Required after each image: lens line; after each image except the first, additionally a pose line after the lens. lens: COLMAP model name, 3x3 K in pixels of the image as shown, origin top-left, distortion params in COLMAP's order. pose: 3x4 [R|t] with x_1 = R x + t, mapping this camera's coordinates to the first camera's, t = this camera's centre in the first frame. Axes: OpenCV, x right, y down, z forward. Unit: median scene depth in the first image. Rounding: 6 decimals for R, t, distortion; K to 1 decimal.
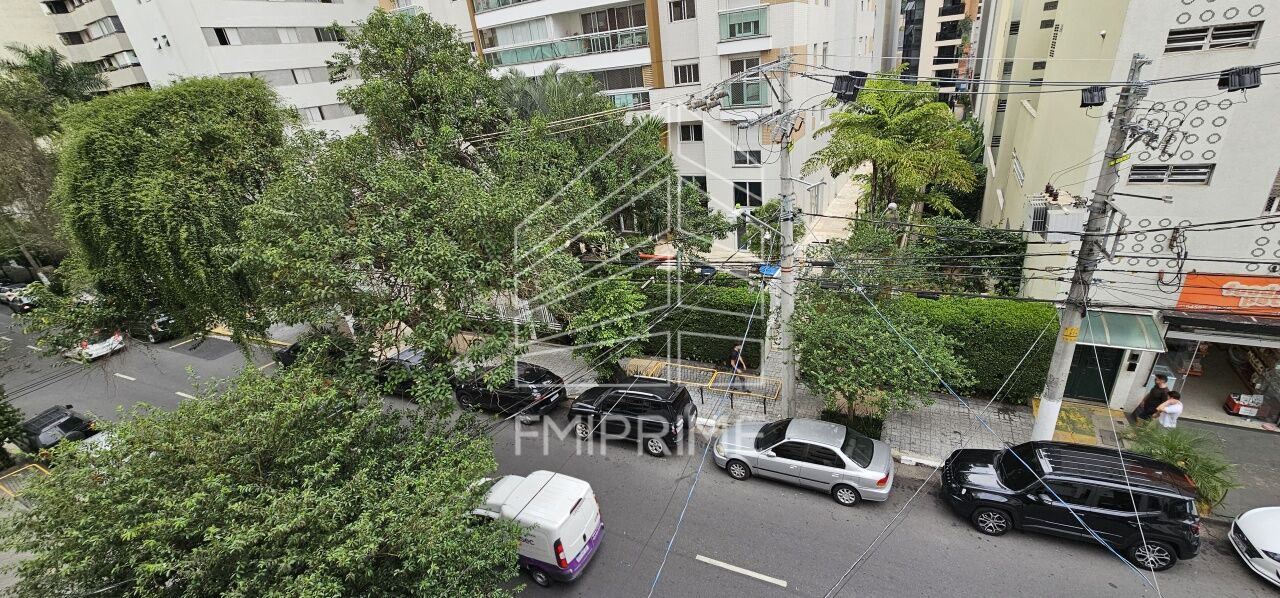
lens RADIAL K [[521.6, 0, 645.3], [0, 521.6, 305.2], [0, 0, 1]] dist [-0.003681, 0.001626]
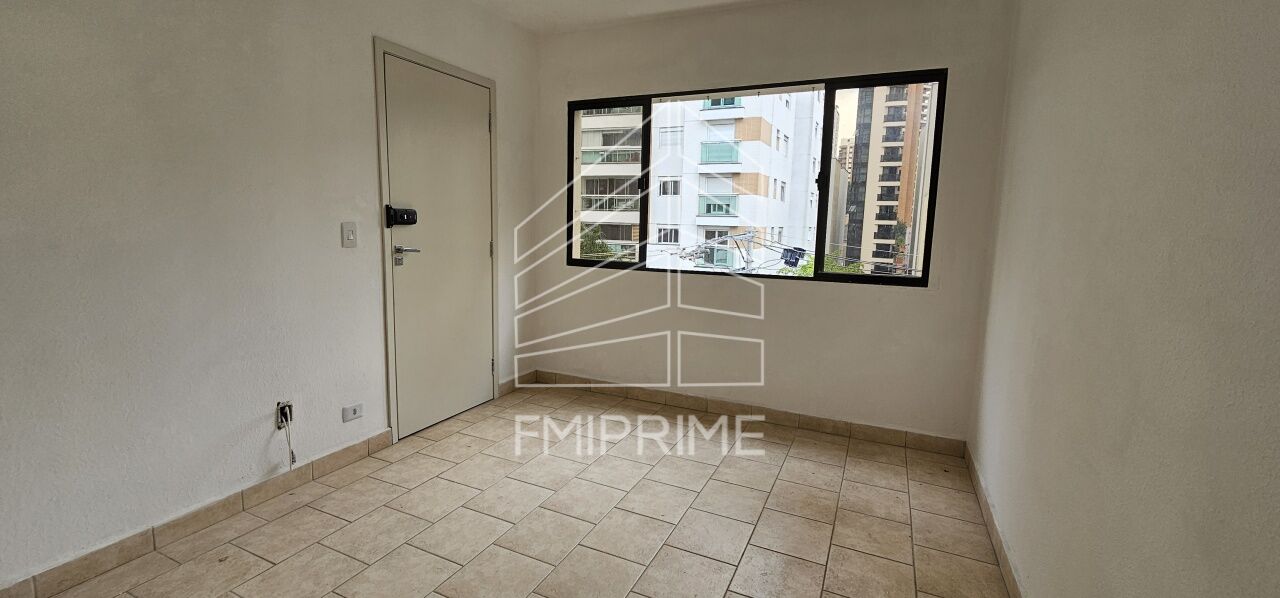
lens RADIAL K [[521.6, 0, 645.5], [0, 521.6, 292.5], [0, 0, 1]] dist [-0.003681, 0.001626]
pose [[0.990211, 0.125068, 0.061968, -0.033627], [-0.100724, 0.947631, -0.303067, 0.056970], [-0.096627, 0.293859, 0.950952, -0.113093]]
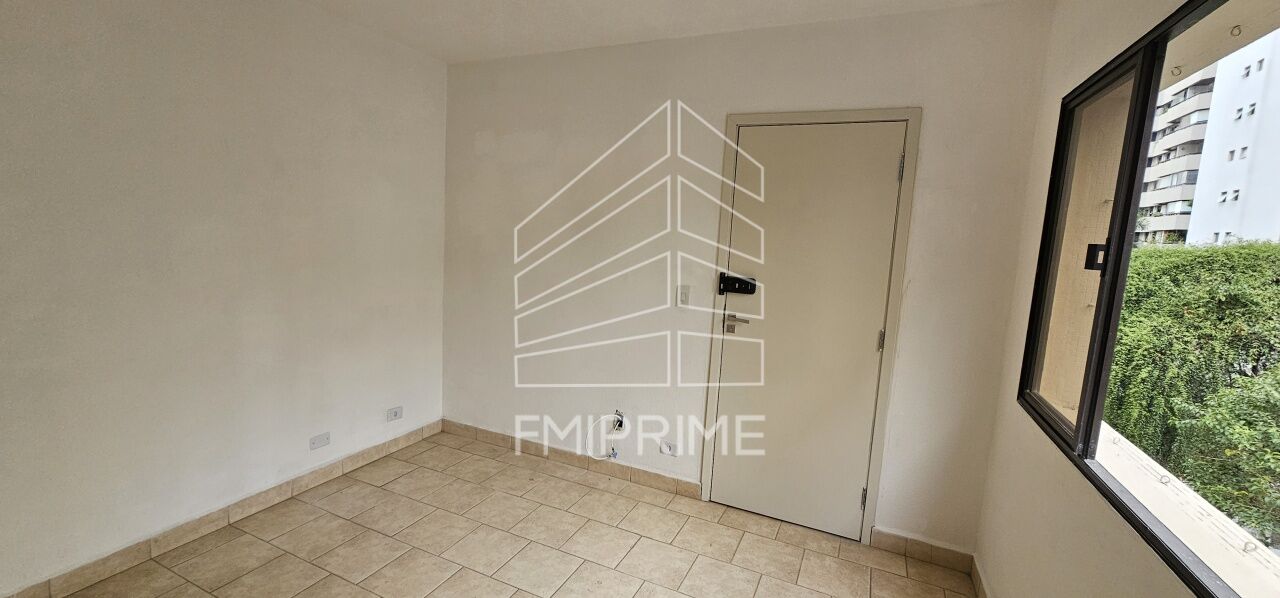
lens RADIAL K [[521.6, 0, 639.9], [0, 521.6, 297.1], [0, 0, 1]] dist [-0.003681, 0.001626]
pose [[0.042978, 0.236068, -0.970786, 0.019727], [-0.482099, 0.855970, 0.186805, 0.010060], [0.875062, 0.459986, 0.150596, -0.047640]]
